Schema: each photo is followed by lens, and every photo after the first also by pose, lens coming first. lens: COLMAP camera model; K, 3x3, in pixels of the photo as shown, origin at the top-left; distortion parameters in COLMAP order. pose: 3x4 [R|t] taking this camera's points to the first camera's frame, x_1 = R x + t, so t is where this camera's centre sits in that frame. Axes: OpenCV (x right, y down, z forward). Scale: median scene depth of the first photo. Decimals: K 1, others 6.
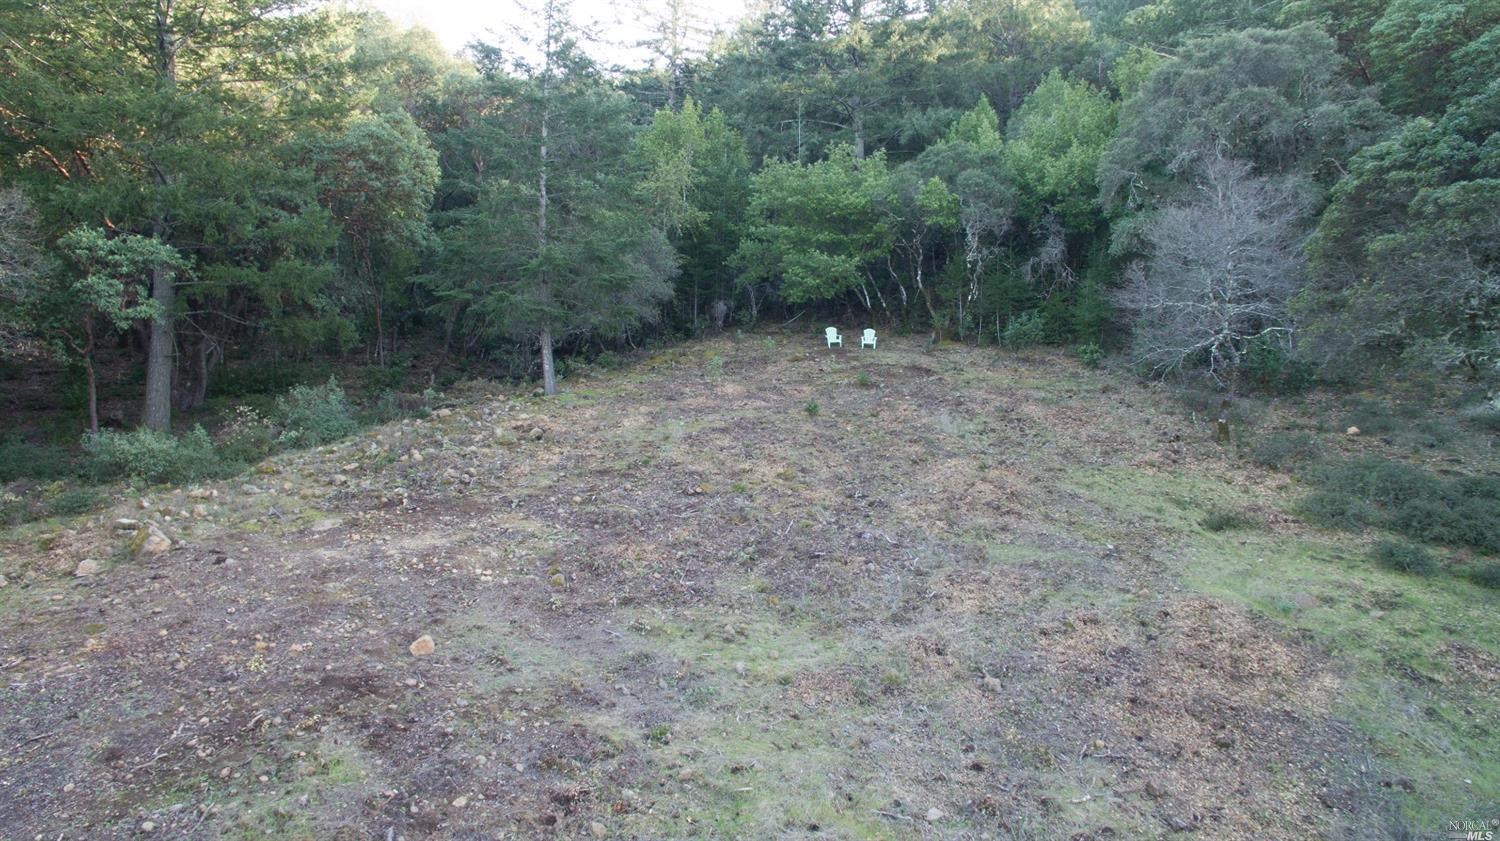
lens RADIAL K [[863.0, 0, 750.0], [0, 863.0, 420.5], [0, 0, 1]] dist [-0.119429, 0.084923]
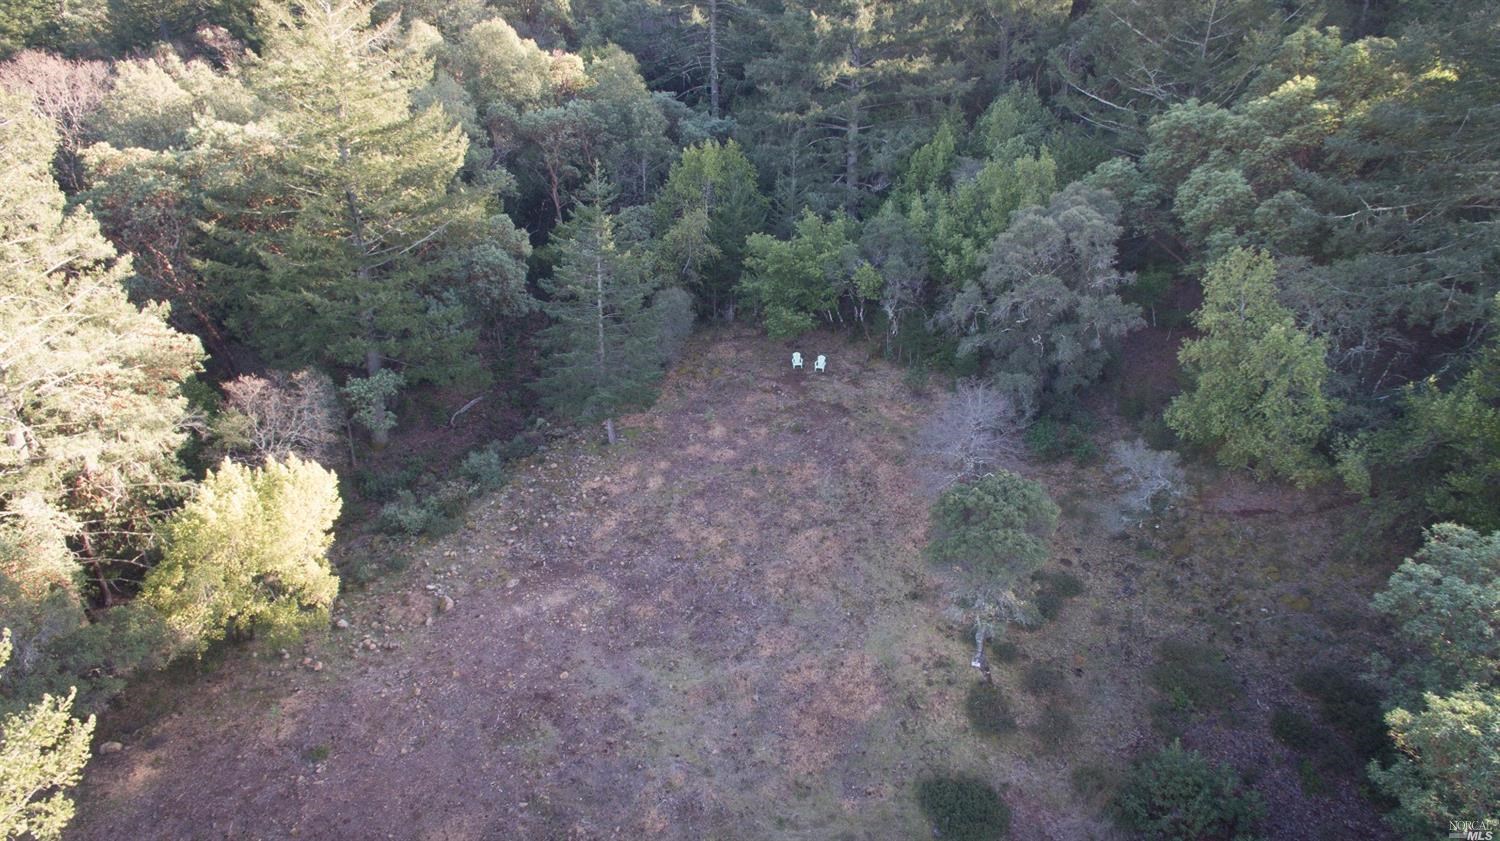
lens RADIAL K [[844.5, 0, 750.0], [0, 844.5, 420.5], [0, 0, 1]] dist [-0.000286, 0.004169]
pose [[0.995583, 0.032071, -0.088236, 0.394891], [-0.003653, 0.952365, 0.304939, -1.194942], [0.093812, -0.303270, 0.948276, -1.182675]]
